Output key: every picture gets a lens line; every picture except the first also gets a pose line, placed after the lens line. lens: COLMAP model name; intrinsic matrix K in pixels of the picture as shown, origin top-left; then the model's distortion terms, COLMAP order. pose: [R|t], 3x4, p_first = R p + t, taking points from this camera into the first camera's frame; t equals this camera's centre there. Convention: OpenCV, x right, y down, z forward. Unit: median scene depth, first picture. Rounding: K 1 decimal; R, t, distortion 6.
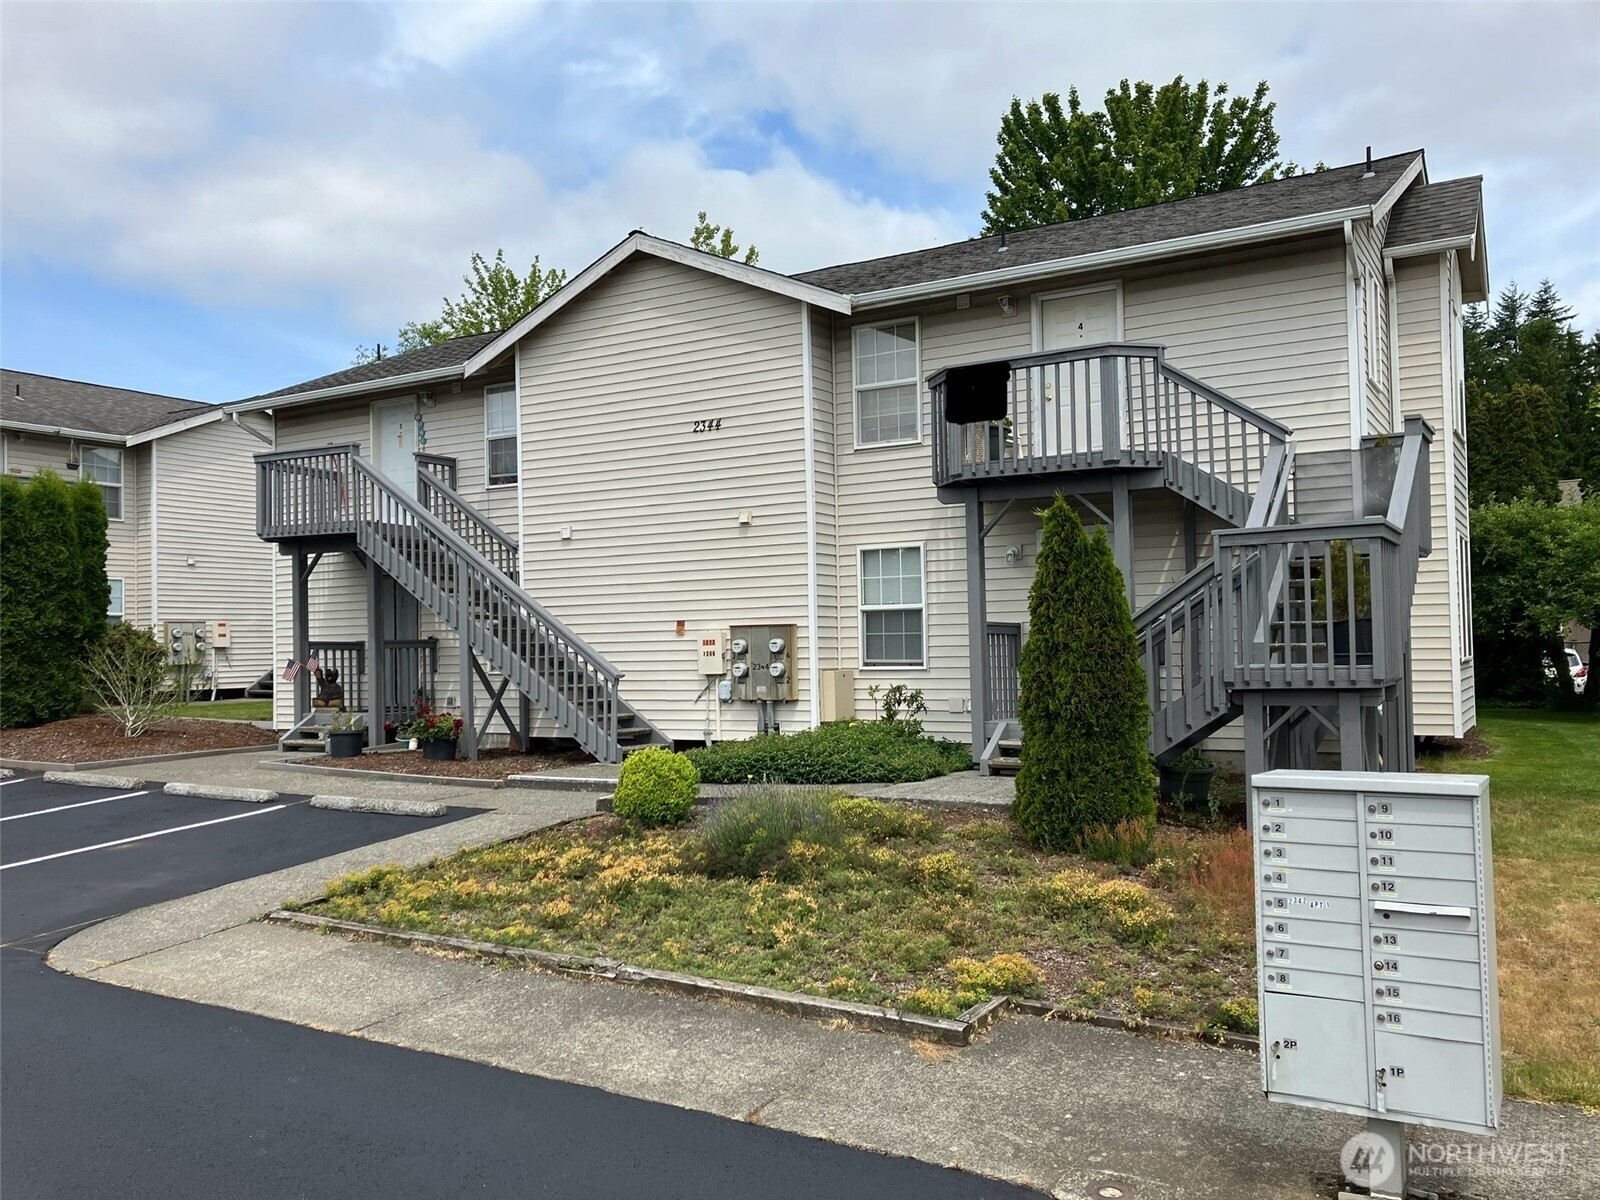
lens RADIAL K [[1237.1, 0, 800.0], [0, 1237.1, 600.0], [0, 0, 1]] dist [0.085007, -0.116649]
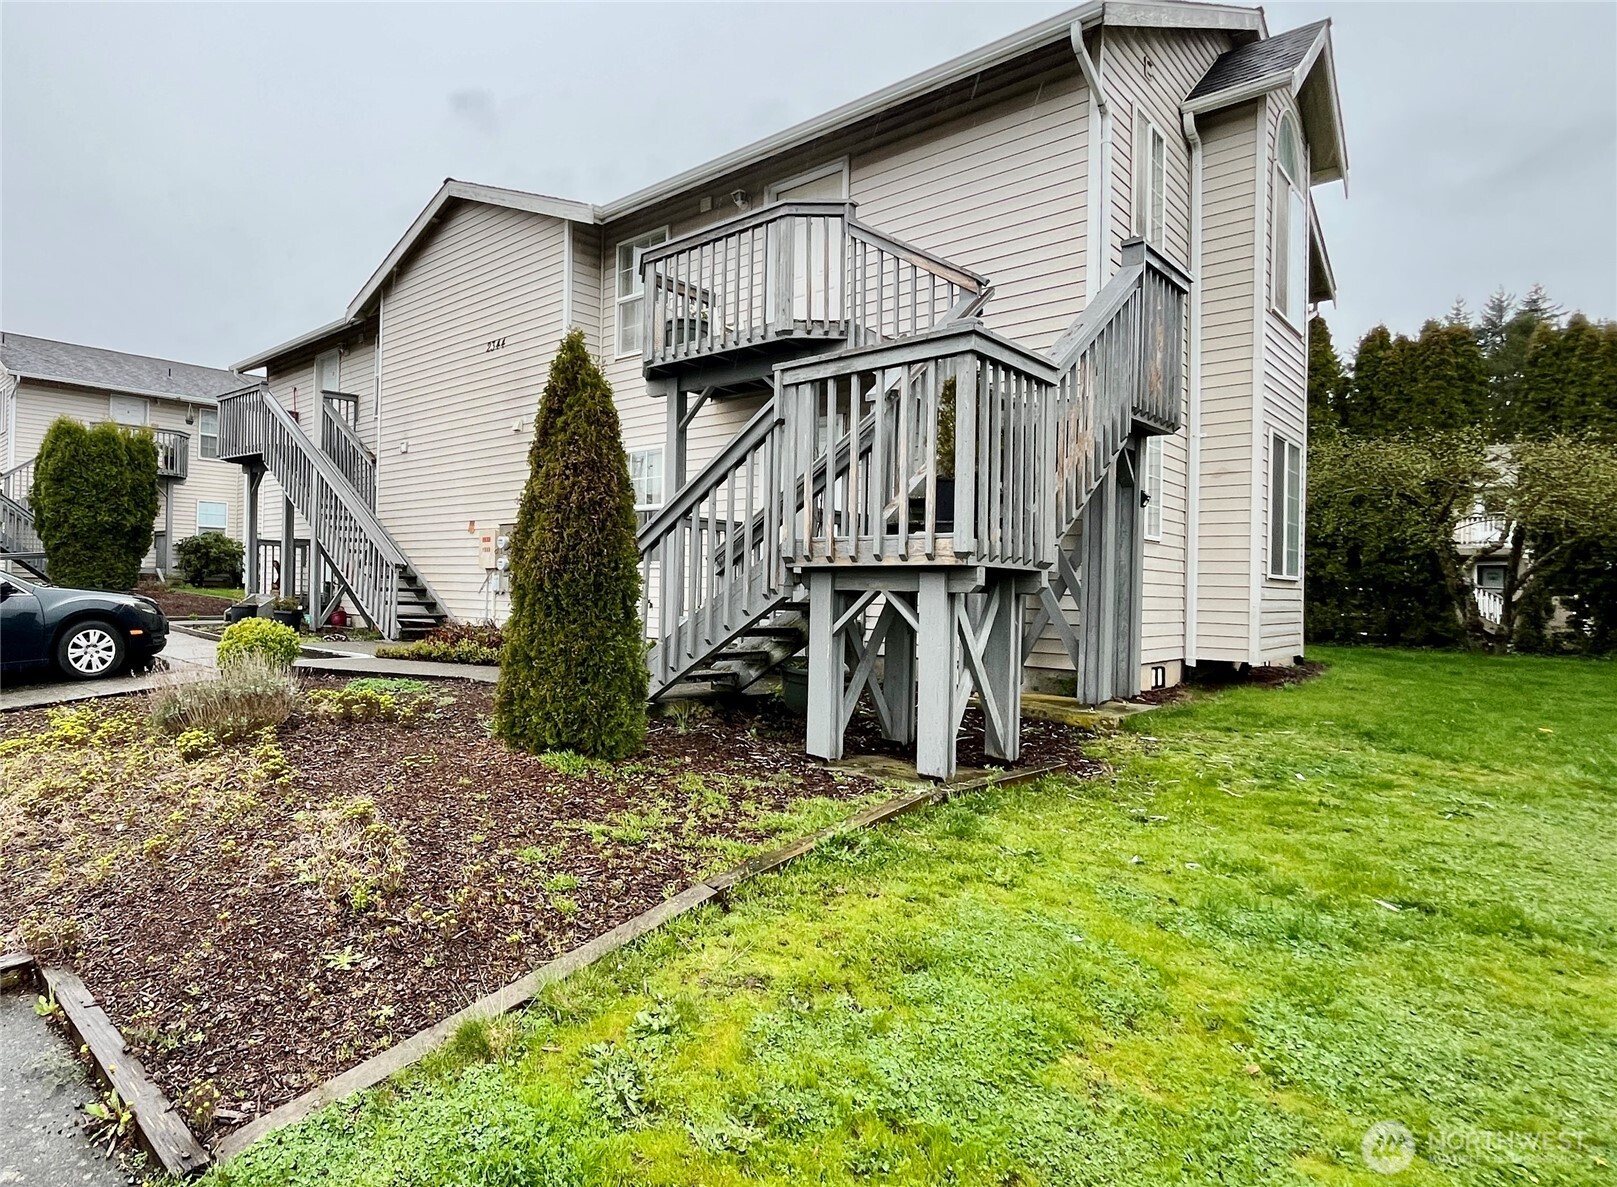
lens RADIAL K [[719.9, 0, 808.5], [0, 719.9, 593.5], [0, 0, 1]] dist [0.000484, -0.000368]
pose [[0.956668, 0.033238, -0.289277, 0.387682], [-0.029391, 0.999412, 0.017635, 0.062315], [0.289693, -0.008369, 0.957083, 0.460953]]
